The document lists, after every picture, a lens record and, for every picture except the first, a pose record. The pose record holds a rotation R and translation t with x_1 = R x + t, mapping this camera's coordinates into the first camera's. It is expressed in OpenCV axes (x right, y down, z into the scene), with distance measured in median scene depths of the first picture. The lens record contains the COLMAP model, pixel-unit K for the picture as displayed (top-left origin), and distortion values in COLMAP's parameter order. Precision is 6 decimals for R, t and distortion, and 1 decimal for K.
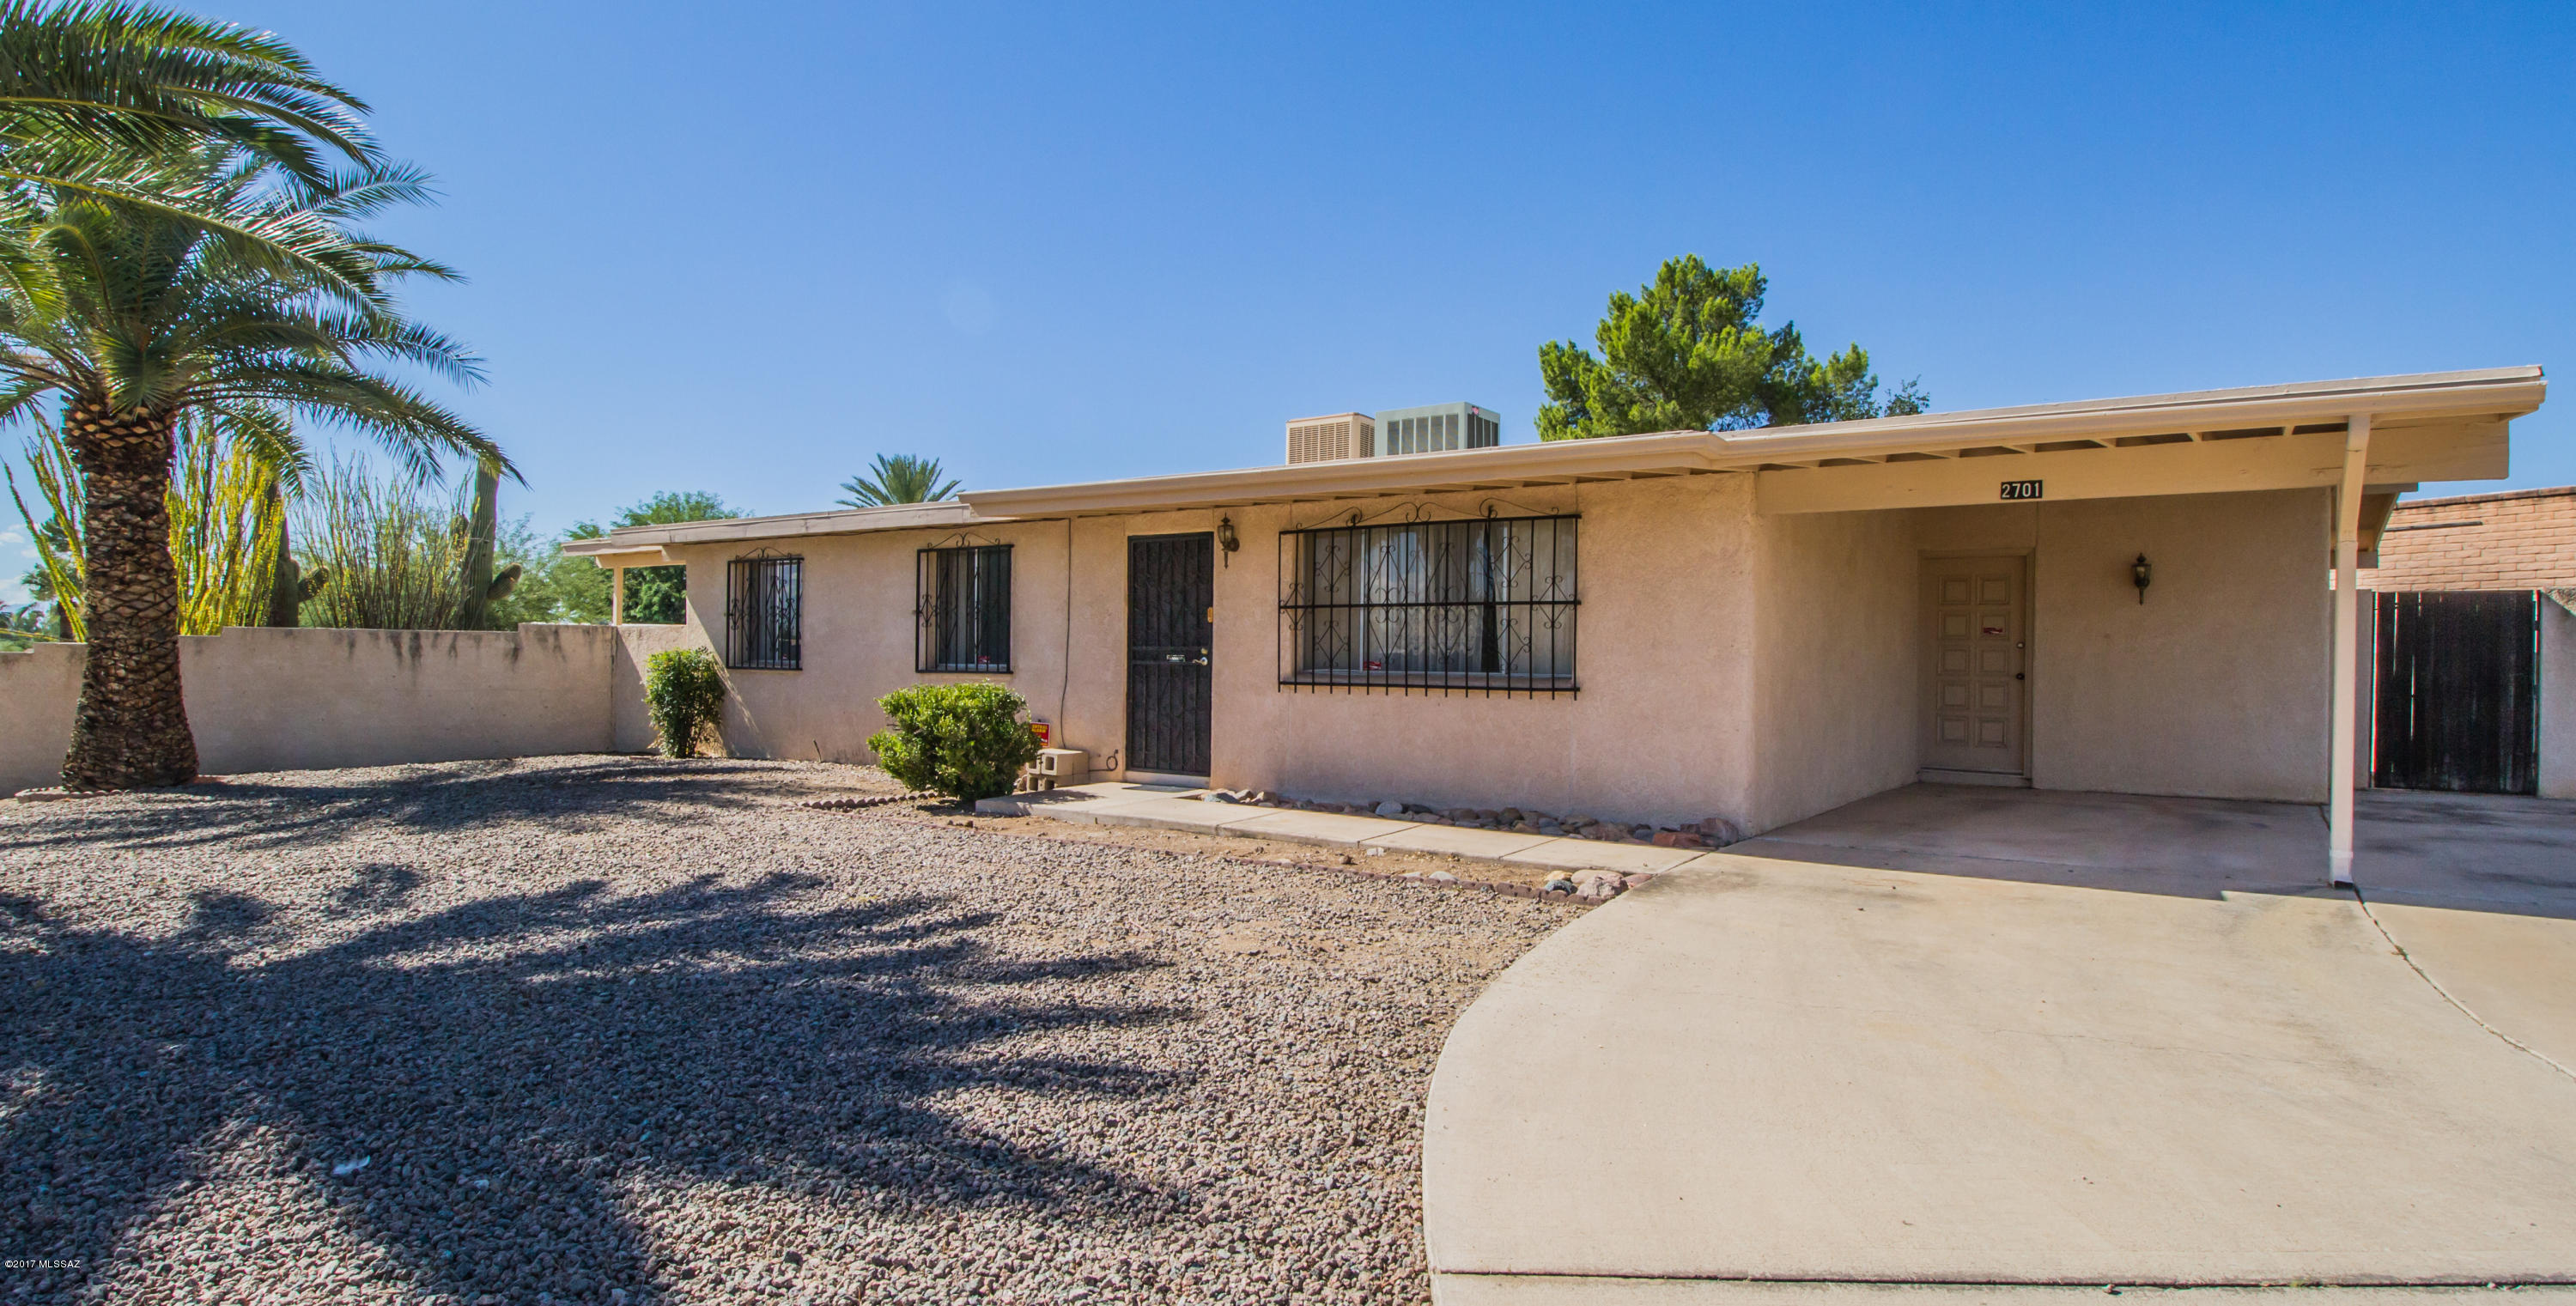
lens RADIAL K [[1472.3, 0, 1288.0], [0, 1472.3, 653.0], [0, 0, 1]] dist [-0.005525, -0.002689]
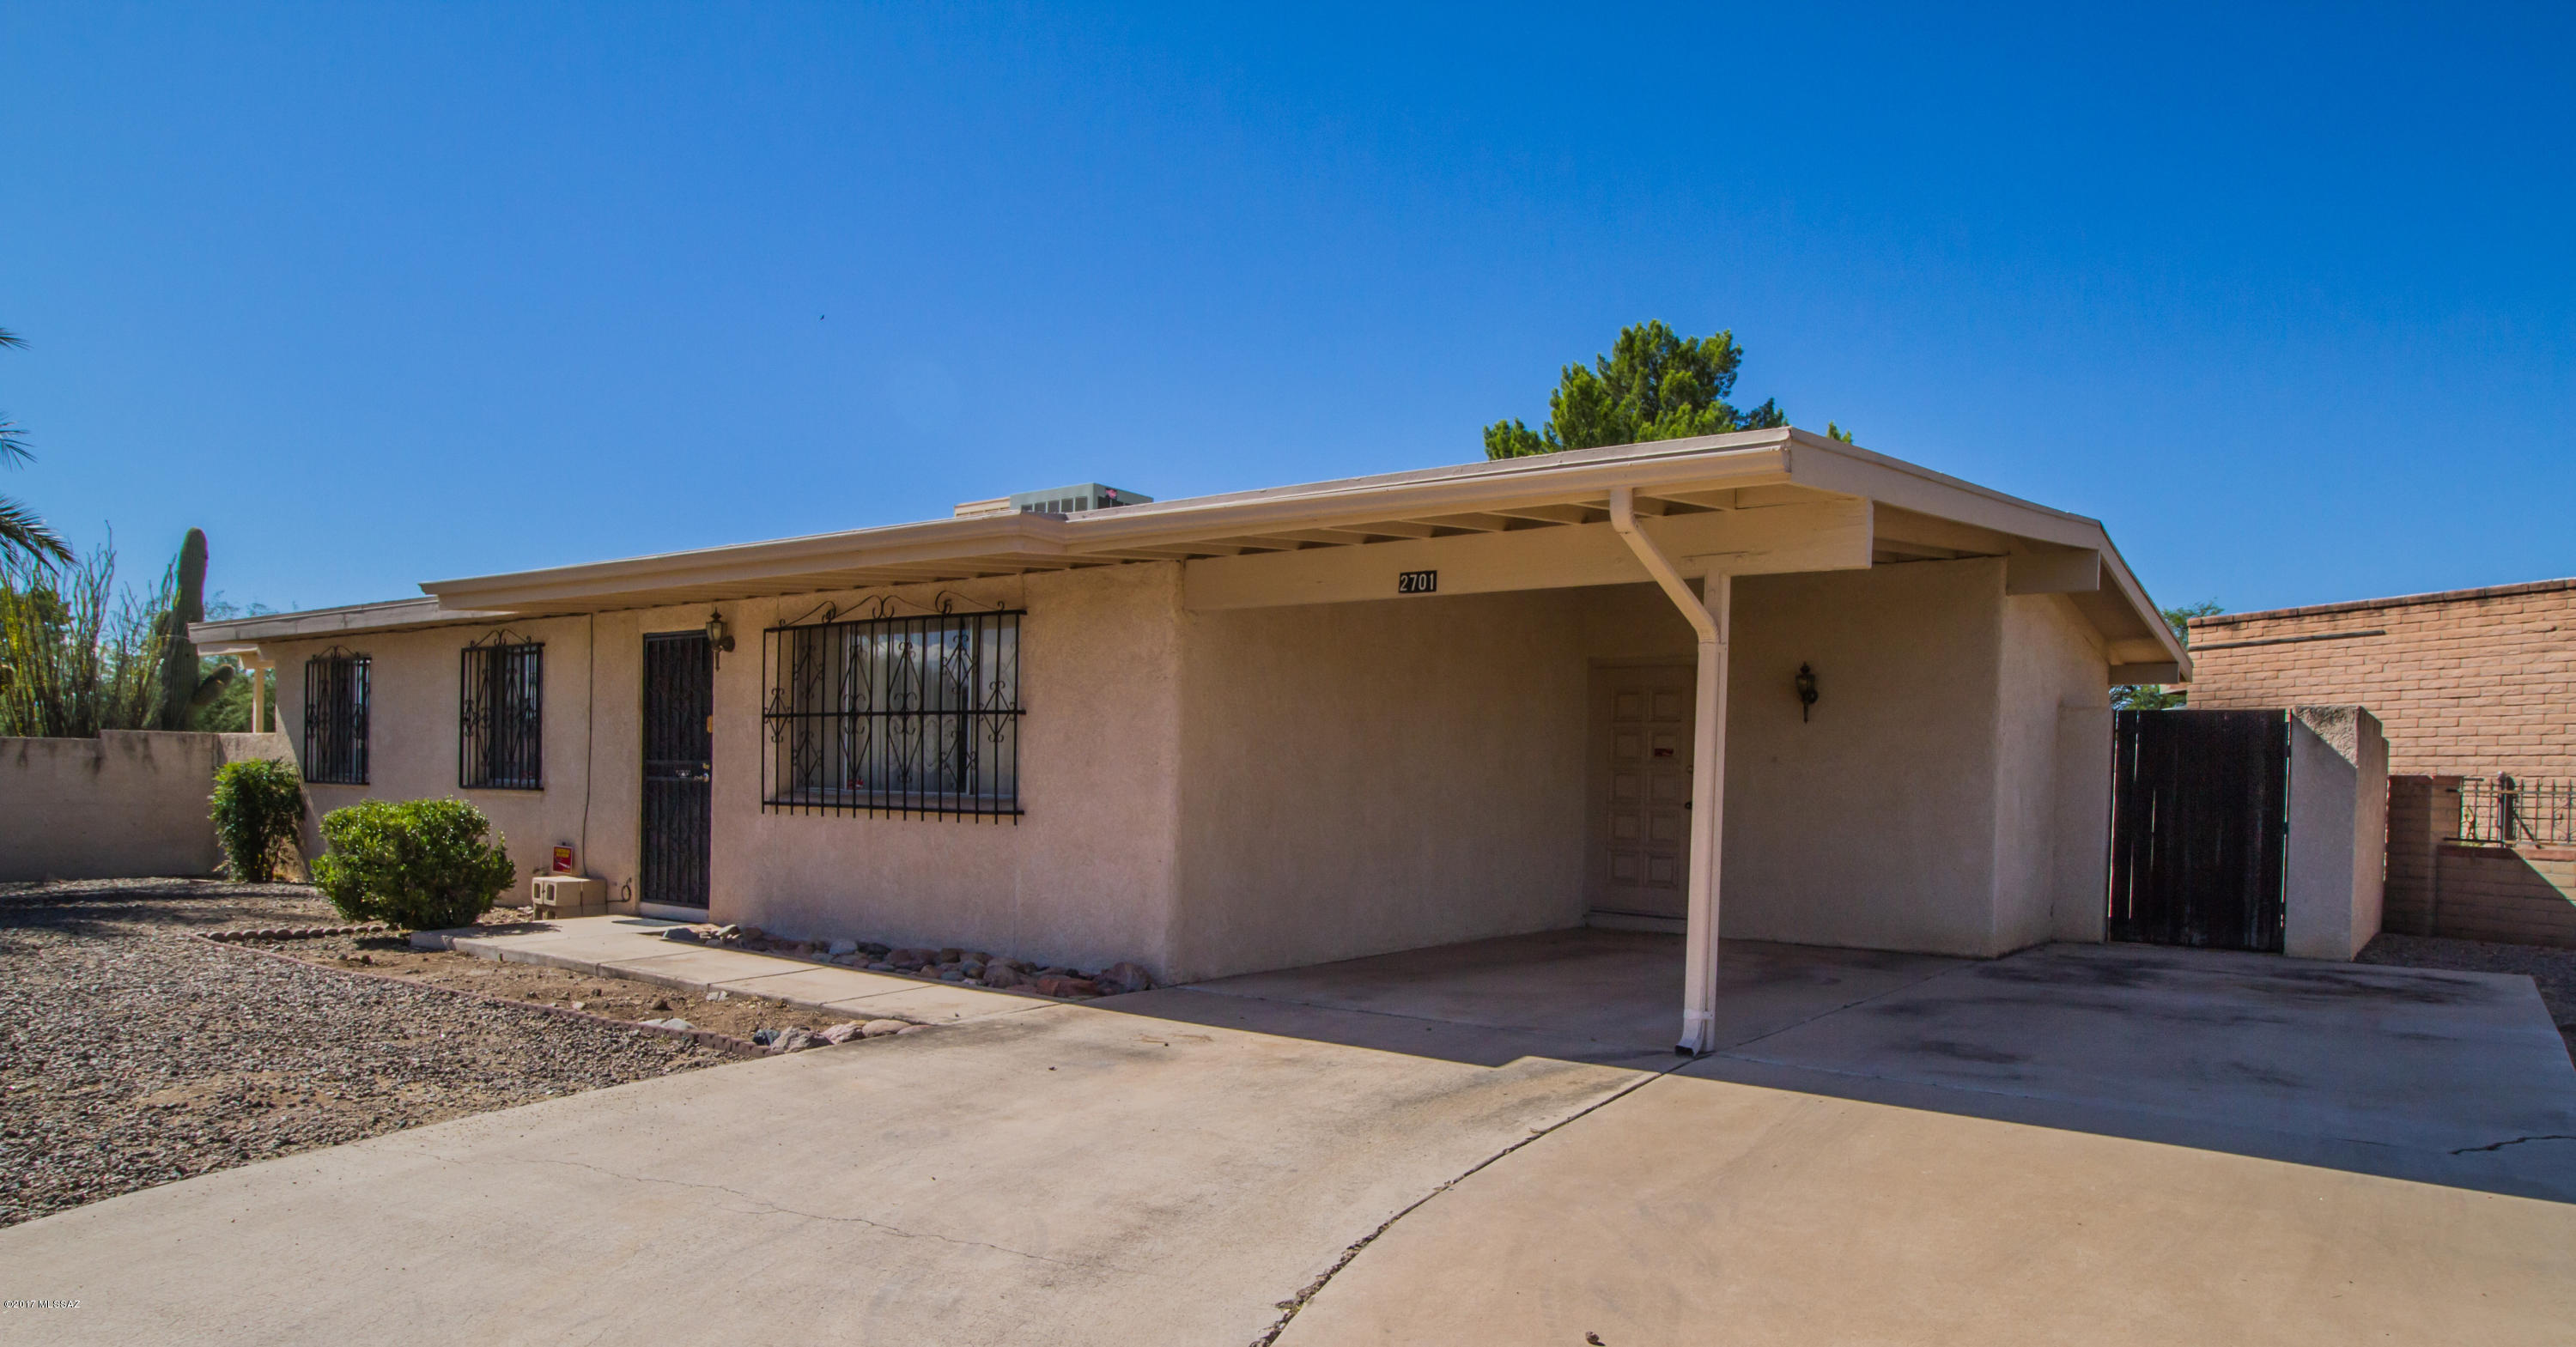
lens RADIAL K [[1665.1, 0, 1281.6], [0, 1665.1, 808.2], [0, 0, 1]] dist [0.003254, 0.000441]
pose [[0.999438, 0.010701, -0.031777, 0.307298], [-0.010116, 0.999778, 0.018504, 0.002001], [0.031967, -0.018172, 0.999324, 0.022285]]
